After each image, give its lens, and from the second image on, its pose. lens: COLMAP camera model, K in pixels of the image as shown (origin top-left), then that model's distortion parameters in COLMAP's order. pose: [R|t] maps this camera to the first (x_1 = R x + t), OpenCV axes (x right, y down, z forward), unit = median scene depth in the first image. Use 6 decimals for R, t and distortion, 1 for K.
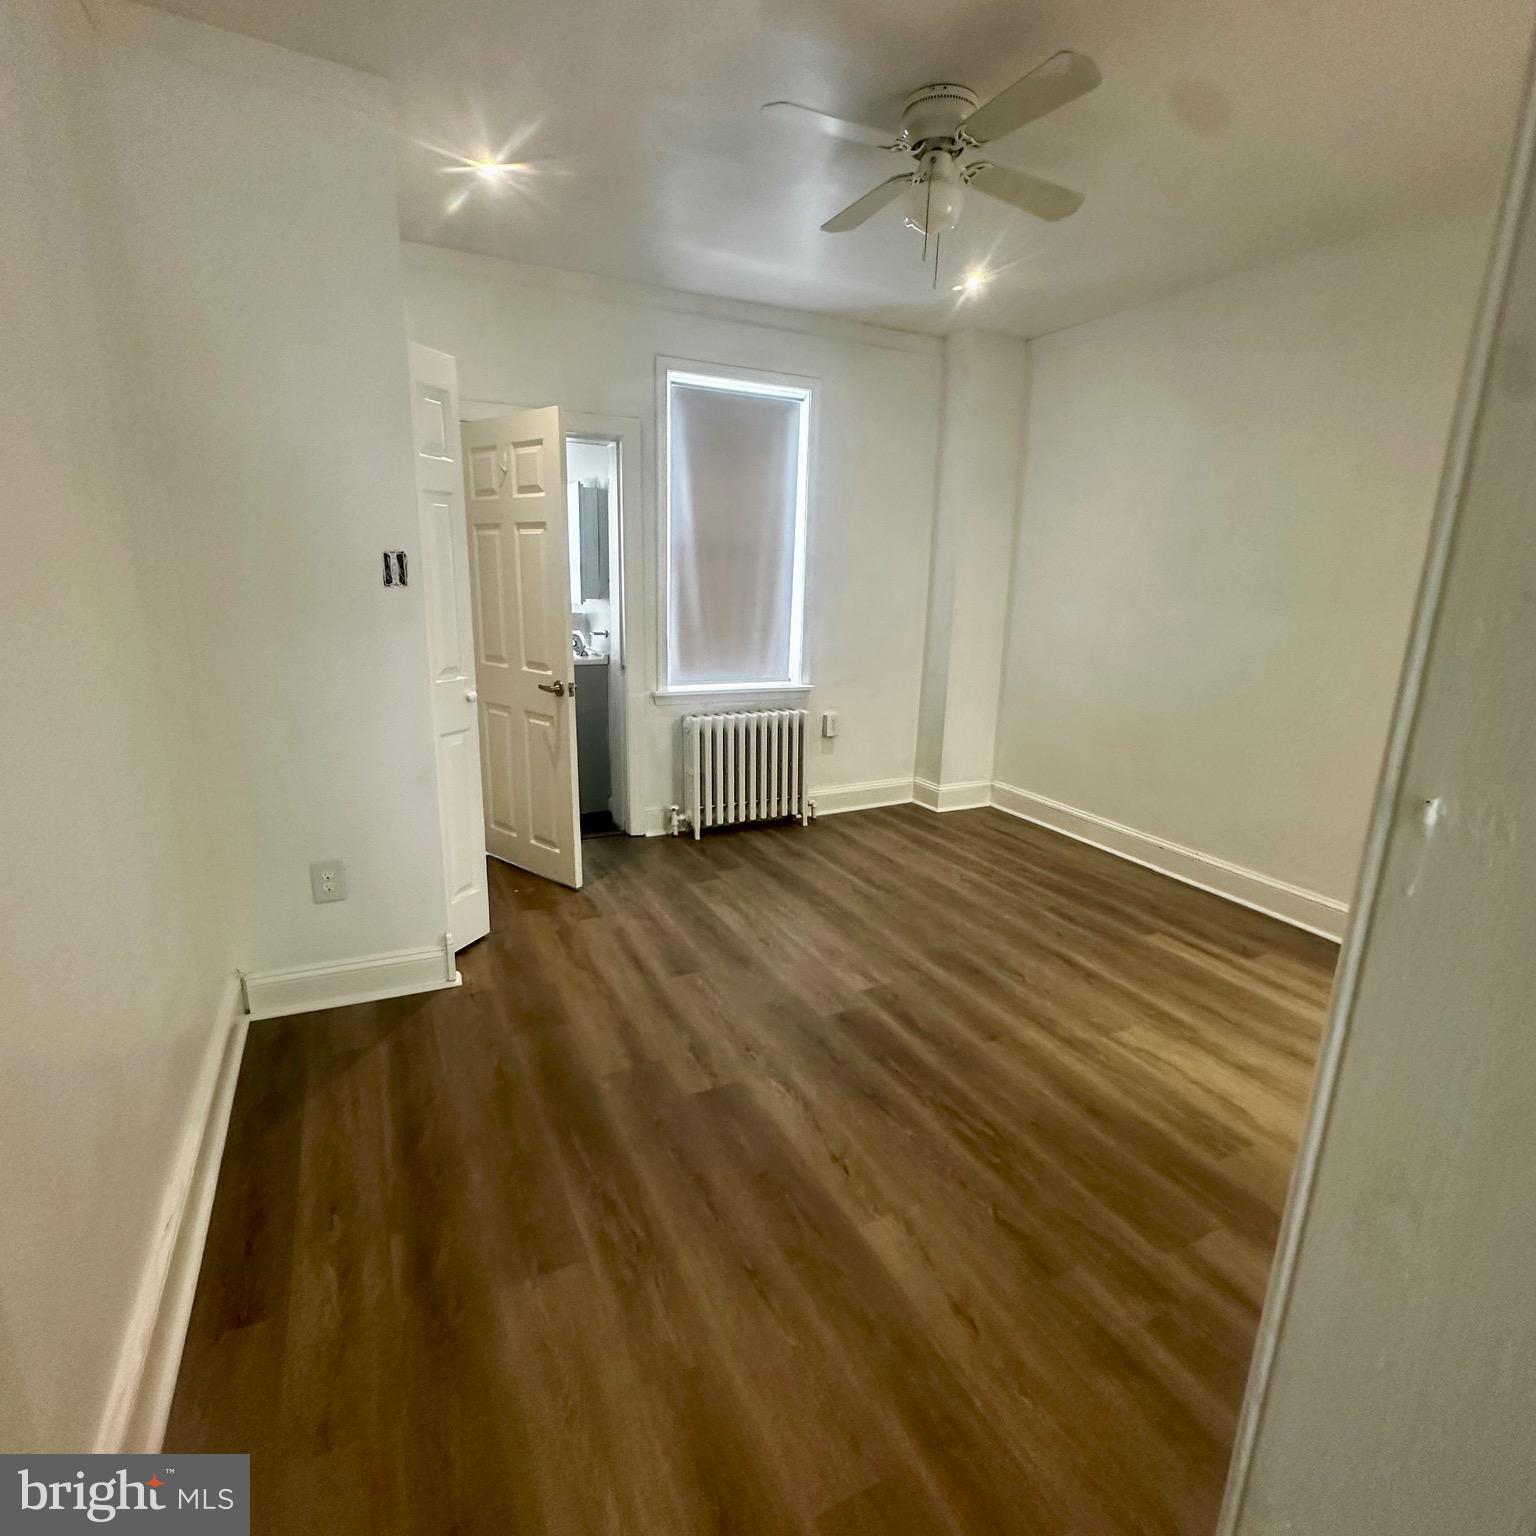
lens RADIAL K [[817.3, 0, 765.2], [0, 817.3, 770.3], [0, 0, 1]] dist [-0.006096, 0.001514]
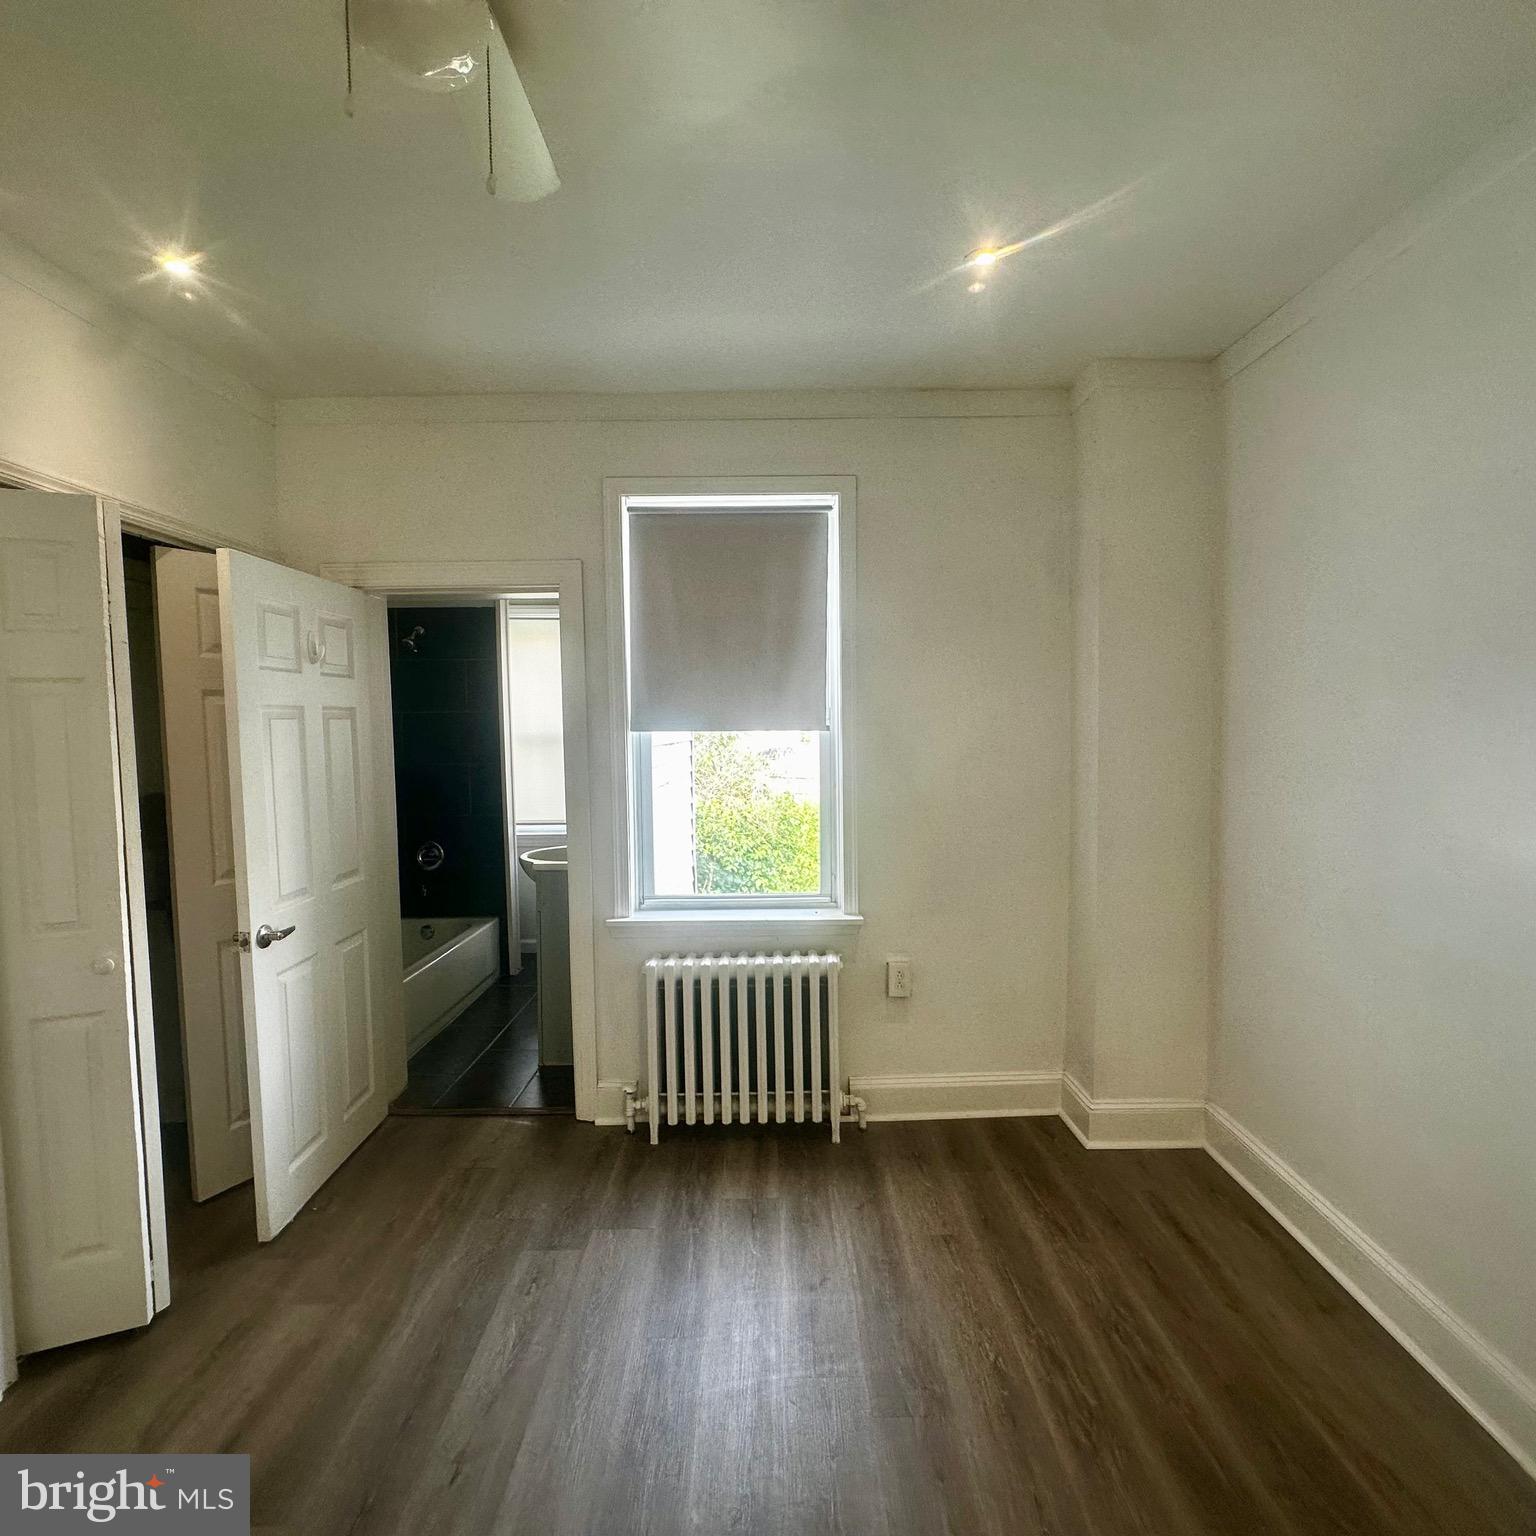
lens RADIAL K [[817.3, 0, 761.5], [0, 817.3, 767.6], [0, 0, 1]] dist [-0.006096, 0.001514]
pose [[0.898711, -0.013253, -0.438340, 0.380615], [-0.066982, 0.983667, -0.167071, -0.146250], [0.433395, 0.179509, 0.883145, 0.509432]]
